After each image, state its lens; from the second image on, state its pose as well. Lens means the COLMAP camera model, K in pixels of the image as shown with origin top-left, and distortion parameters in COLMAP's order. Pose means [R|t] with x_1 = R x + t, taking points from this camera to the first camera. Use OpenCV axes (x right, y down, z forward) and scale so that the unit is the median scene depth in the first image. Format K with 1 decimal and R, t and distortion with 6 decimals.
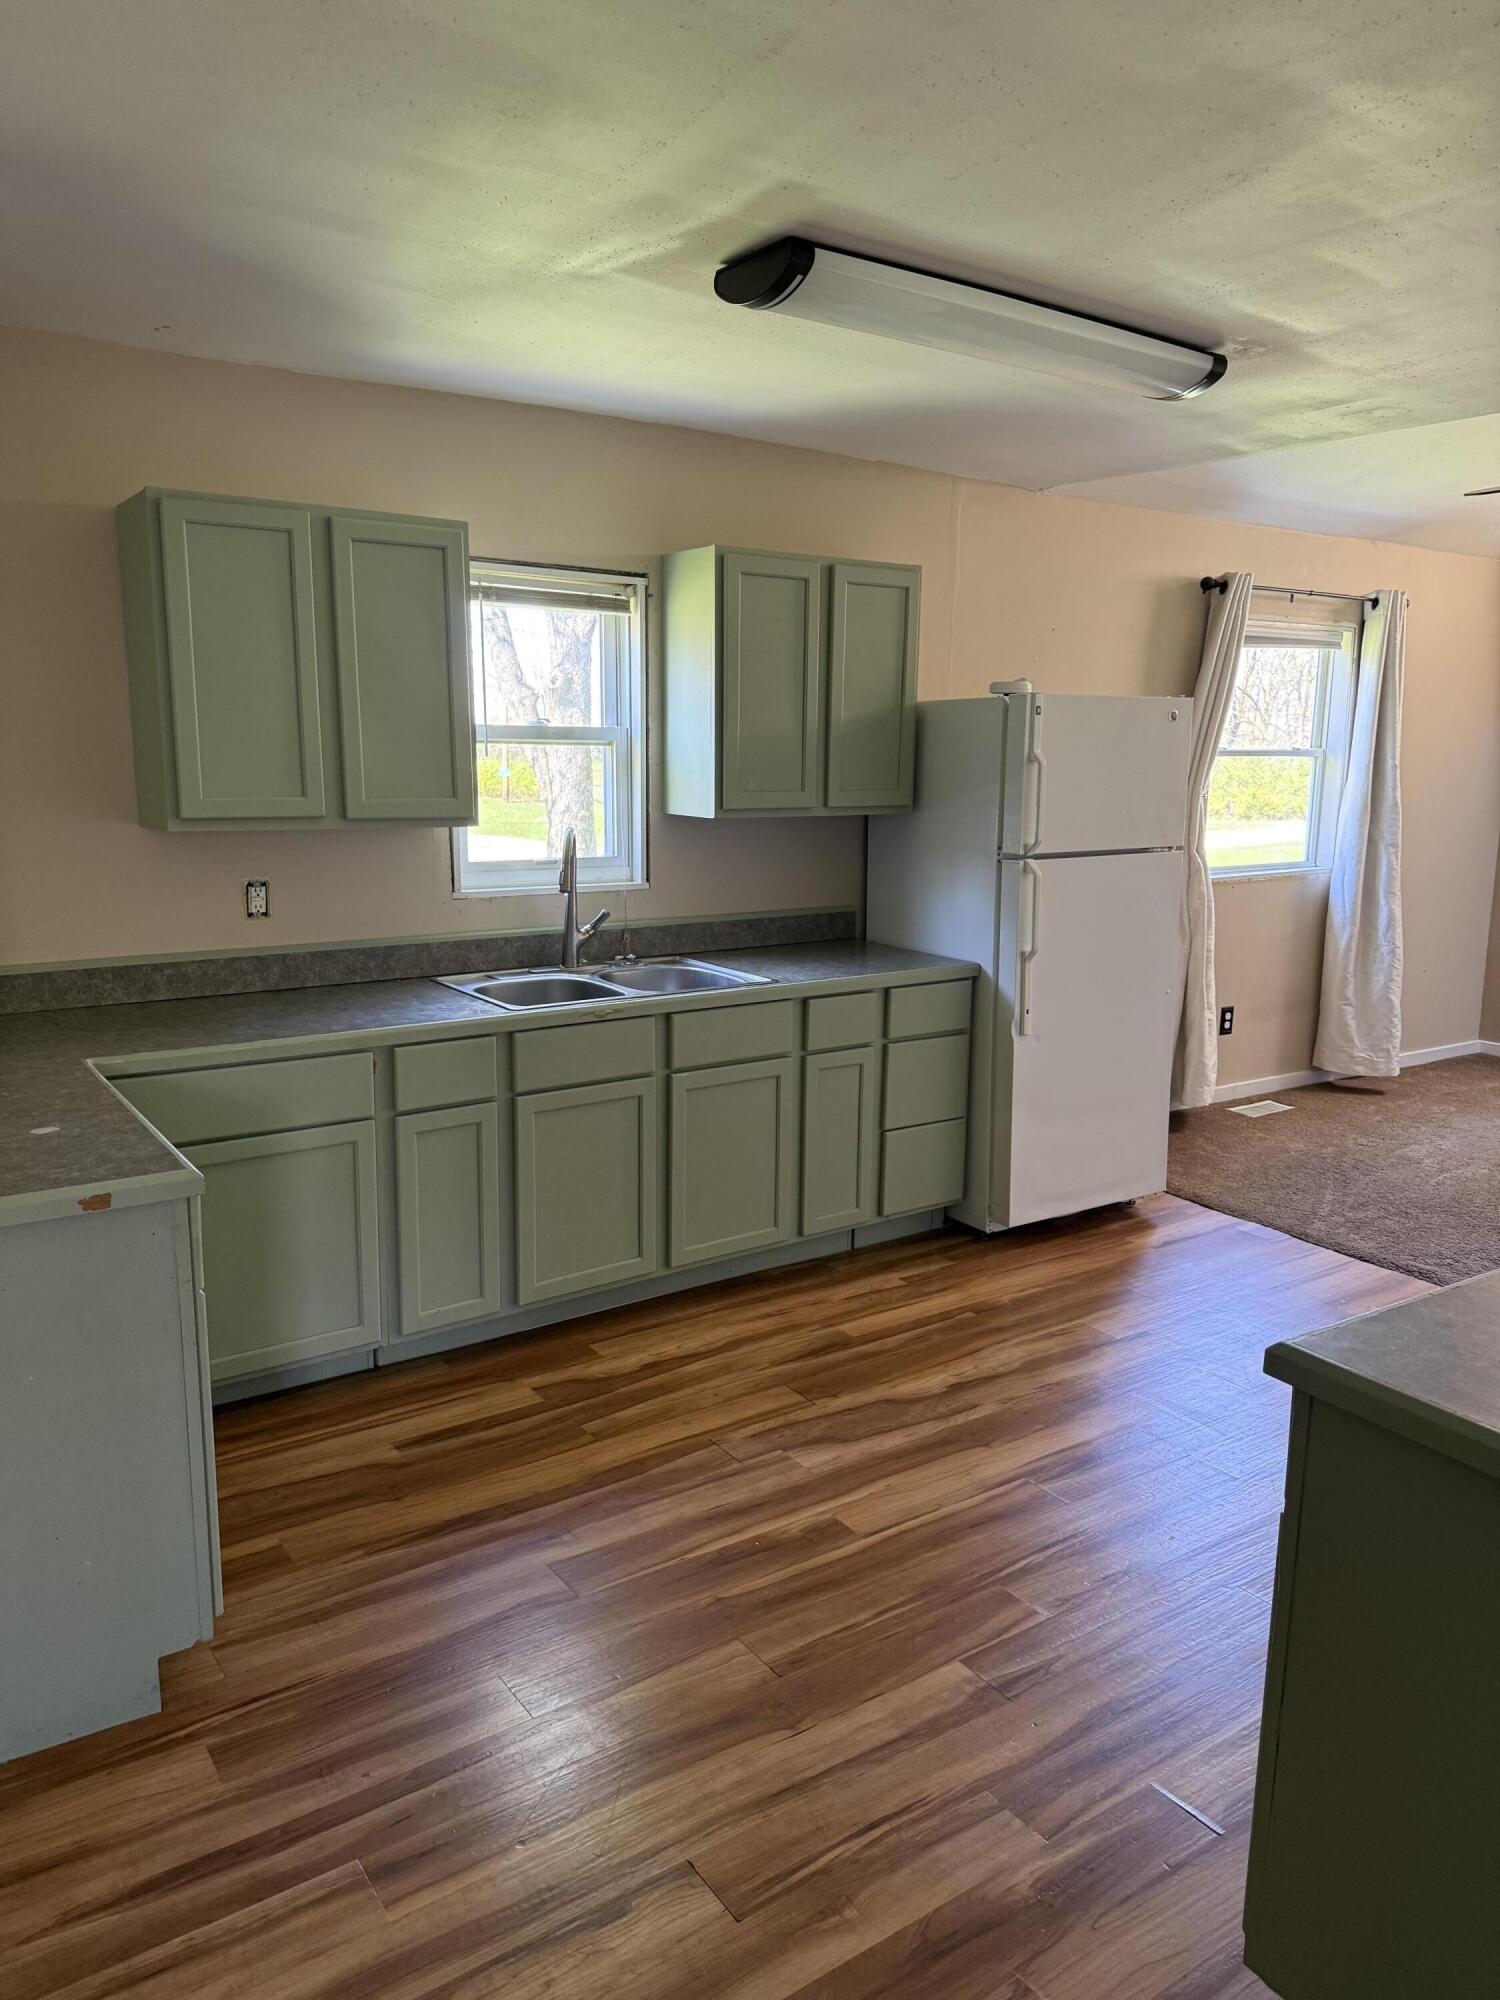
lens RADIAL K [[1434.1, 0, 766.3], [0, 1434.1, 979.5], [0, 0, 1]] dist [0.041960, -0.047413]
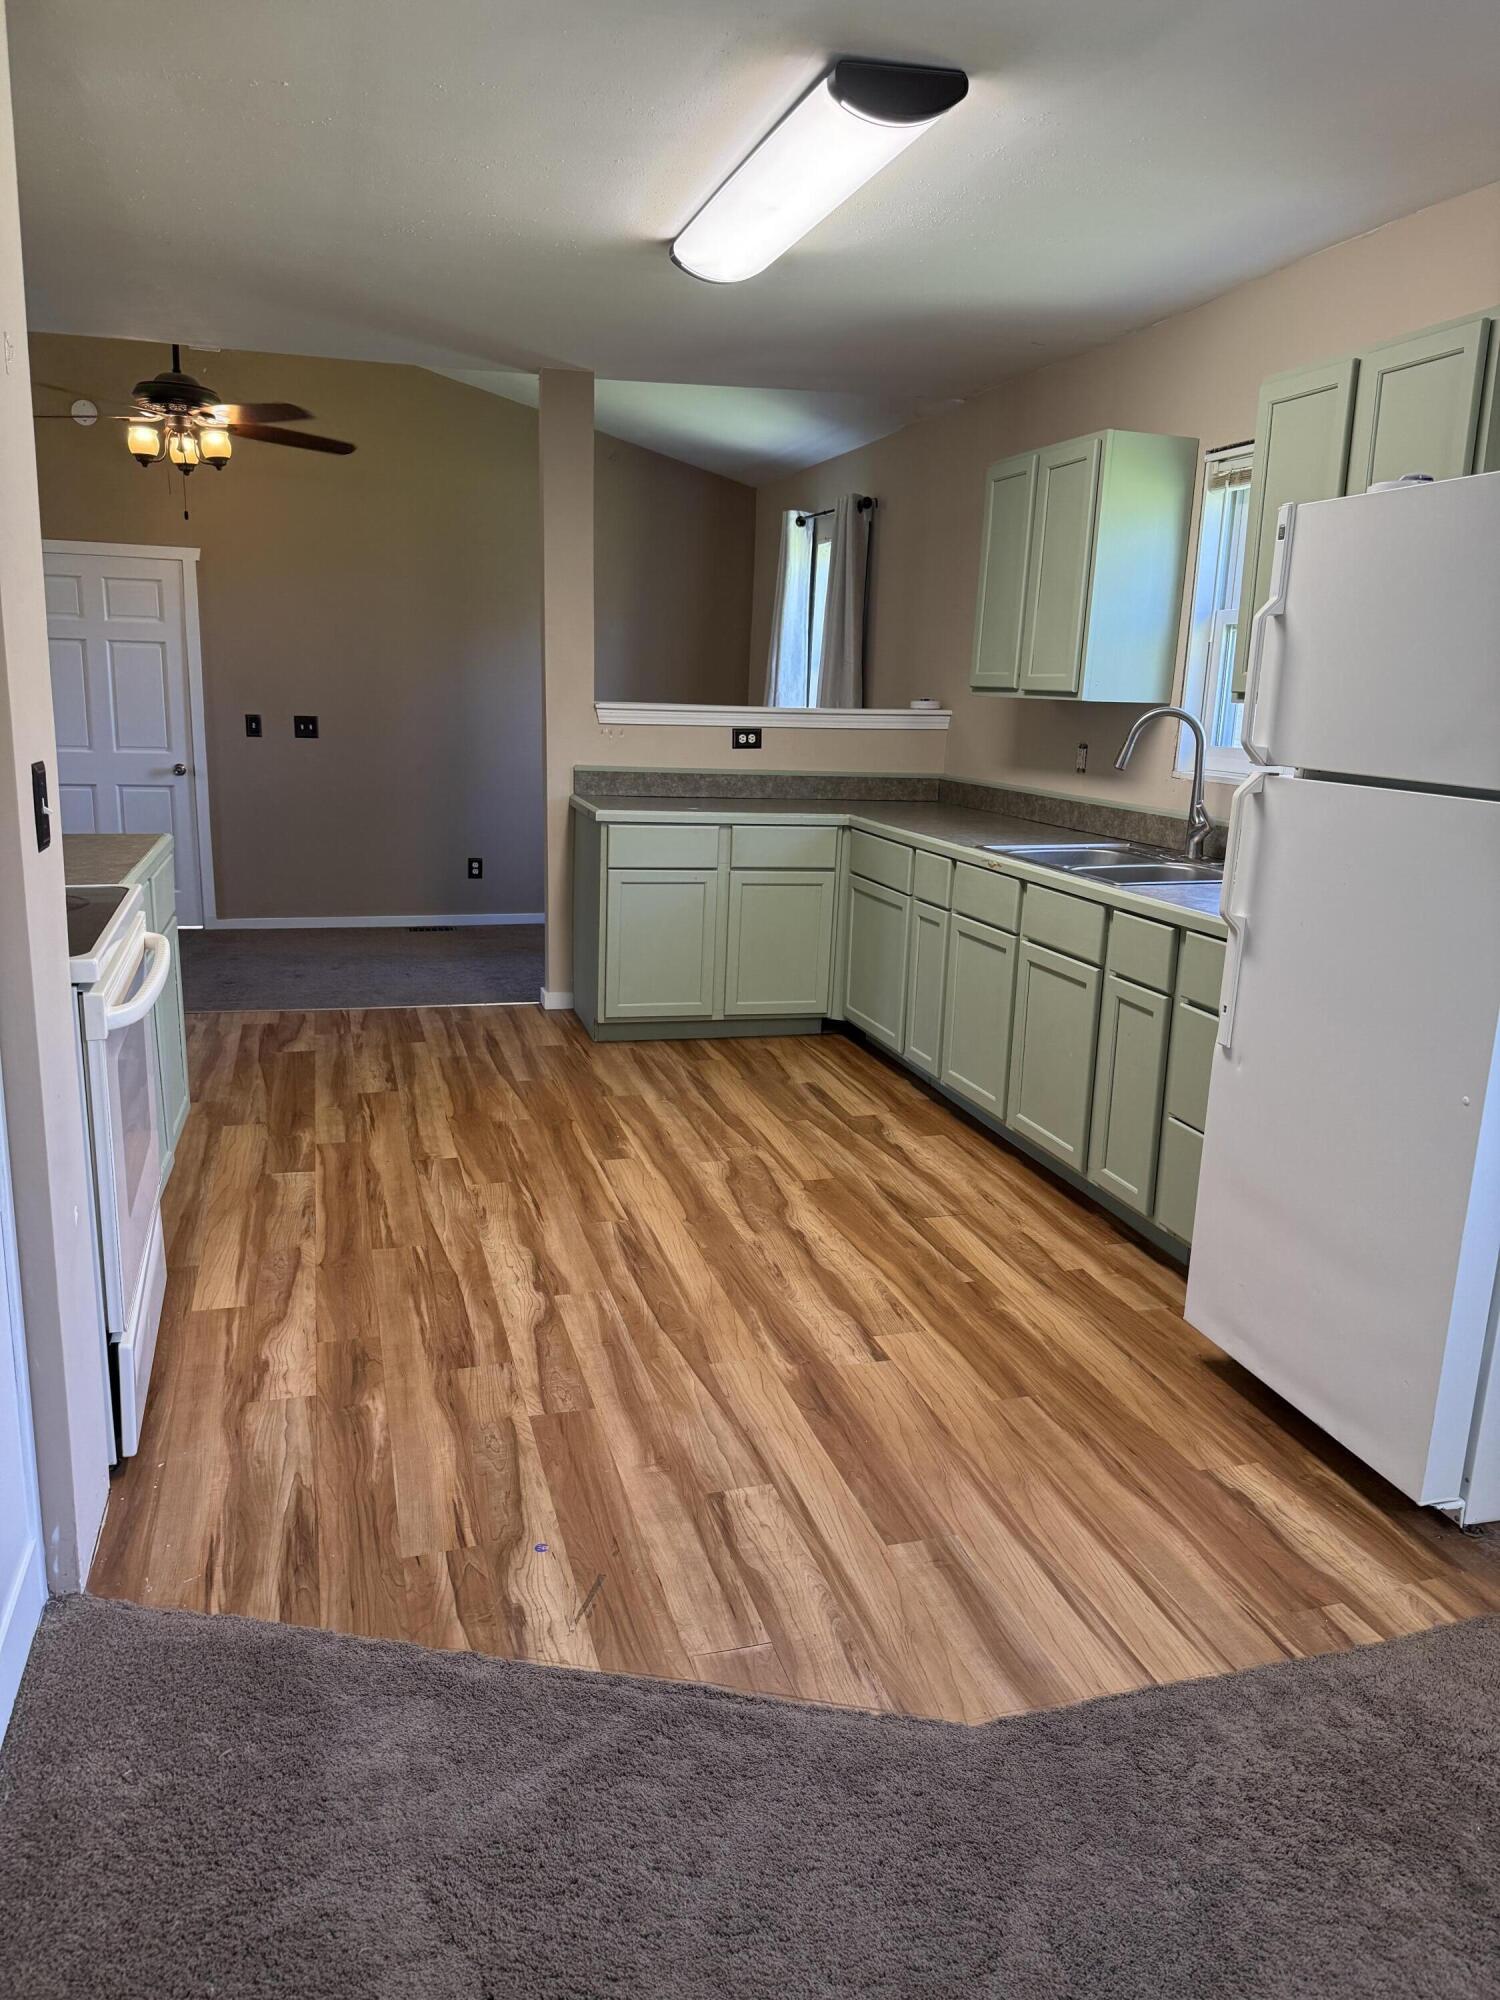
lens RADIAL K [[1434.1, 0, 753.1], [0, 1434.1, 1001.6], [0, 0, 1]] dist [0.041960, -0.047413]
pose [[-0.312190, 0.198320, -0.929089, 0.958859], [-0.204232, 0.941092, 0.269507, -0.132599], [0.927807, 0.273888, -0.253296, 1.060873]]
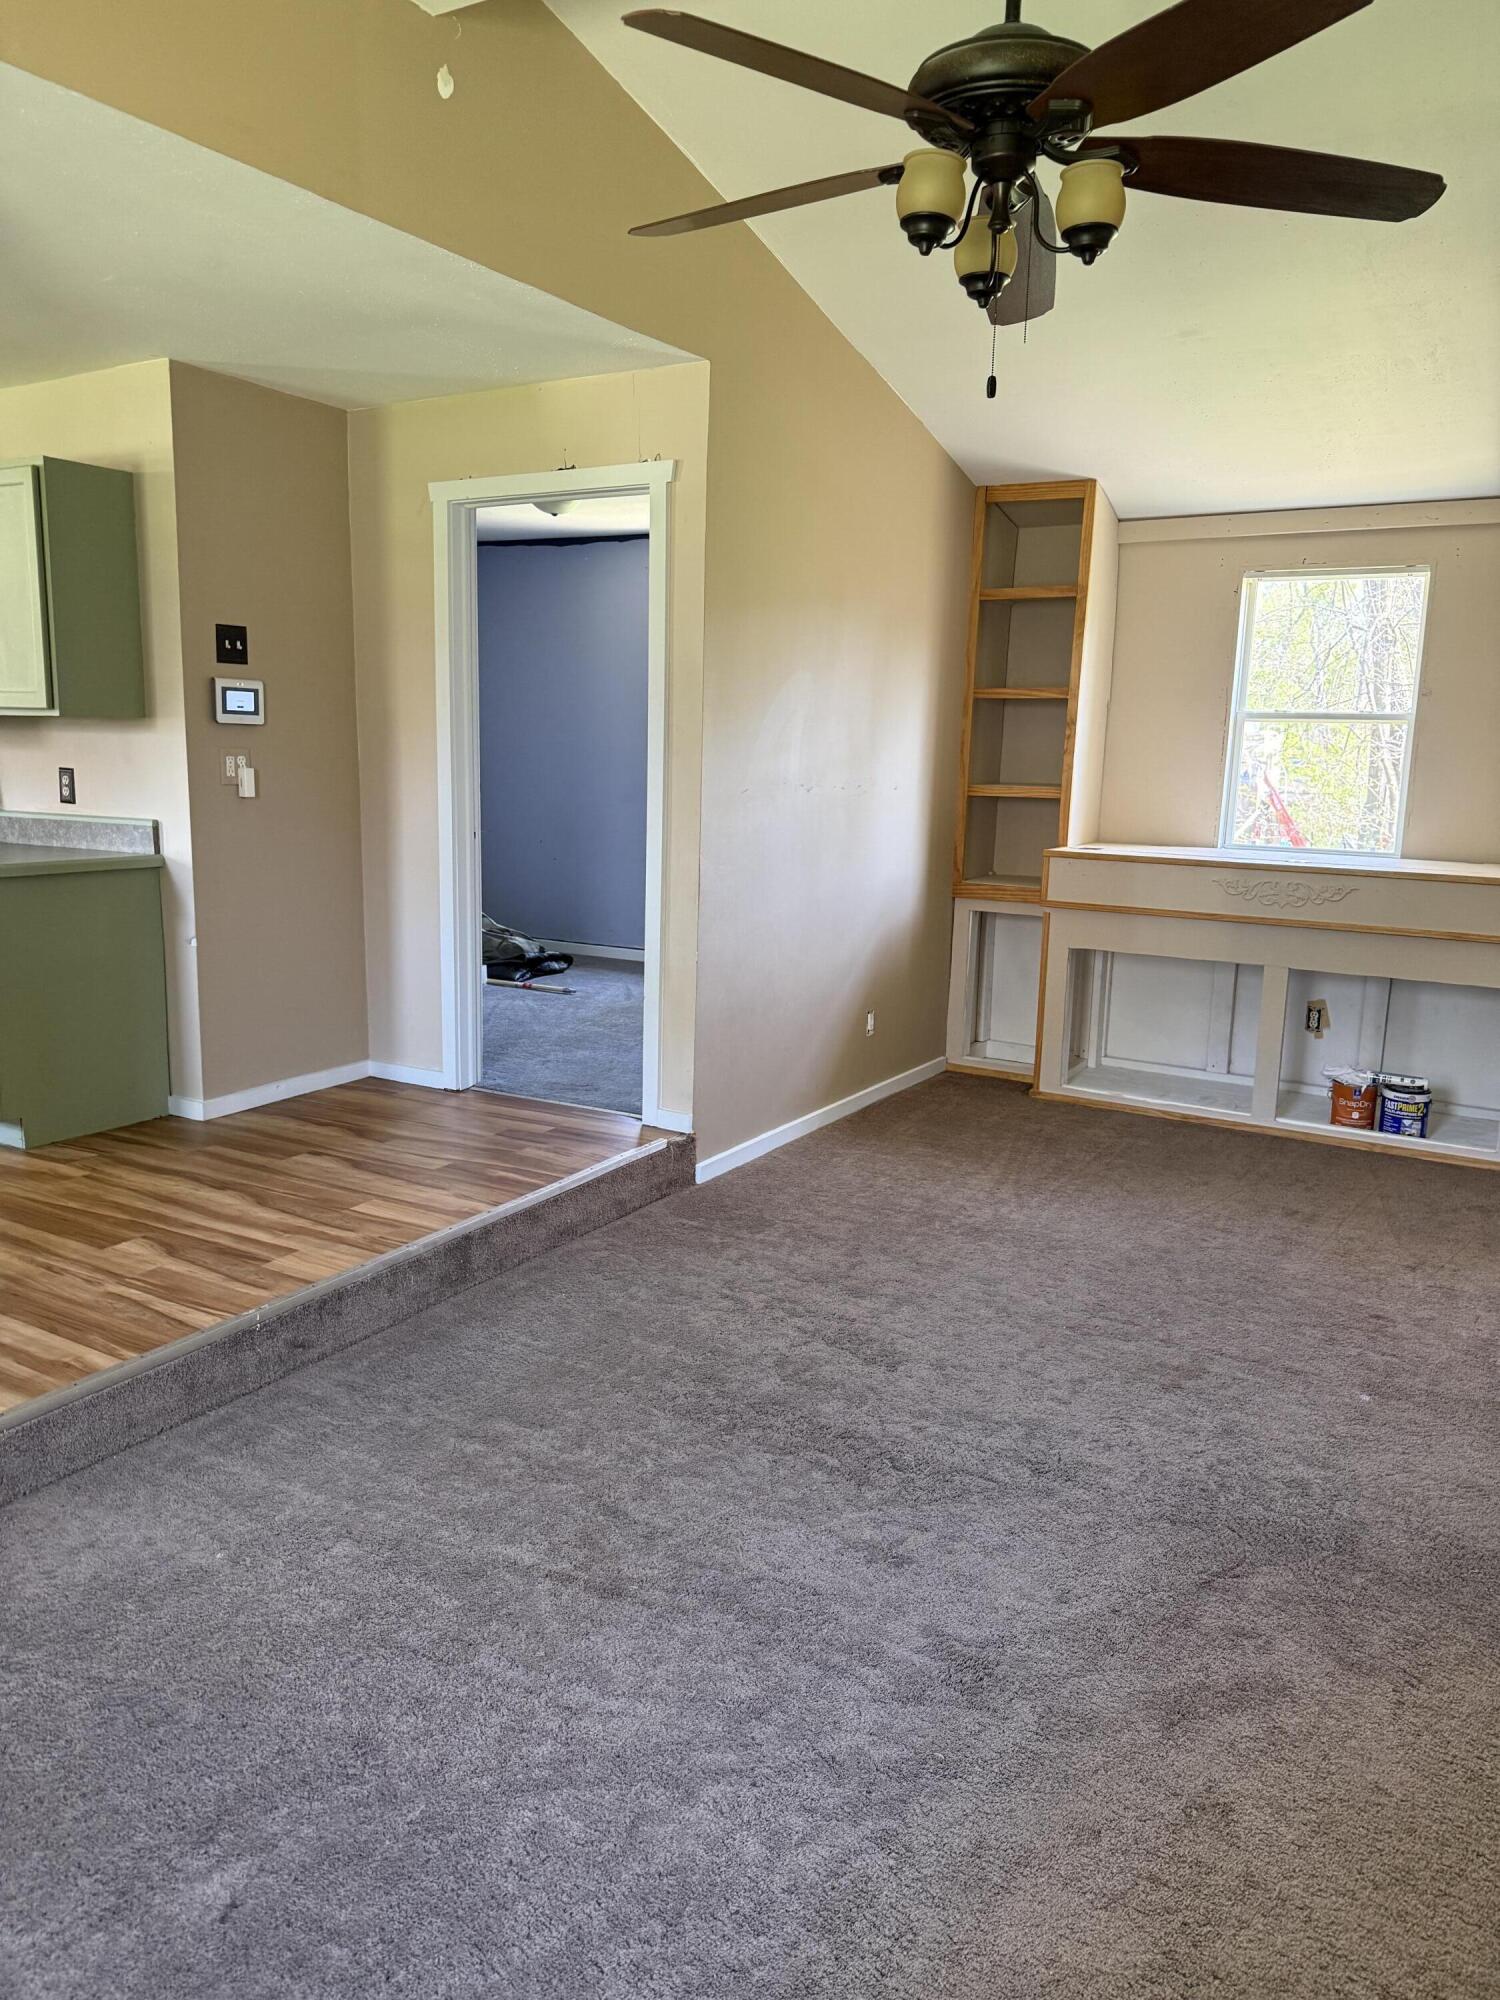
lens RADIAL K [[1434.1, 0, 736.0], [0, 1434.1, 1000.7], [0, 0, 1]] dist [0.041960, -0.047413]
pose [[-0.414876, -0.187514, 0.890346, -1.066796], [0.142285, 0.953125, 0.267037, -0.003926], [-0.898684, 0.237470, -0.368748, 0.319661]]
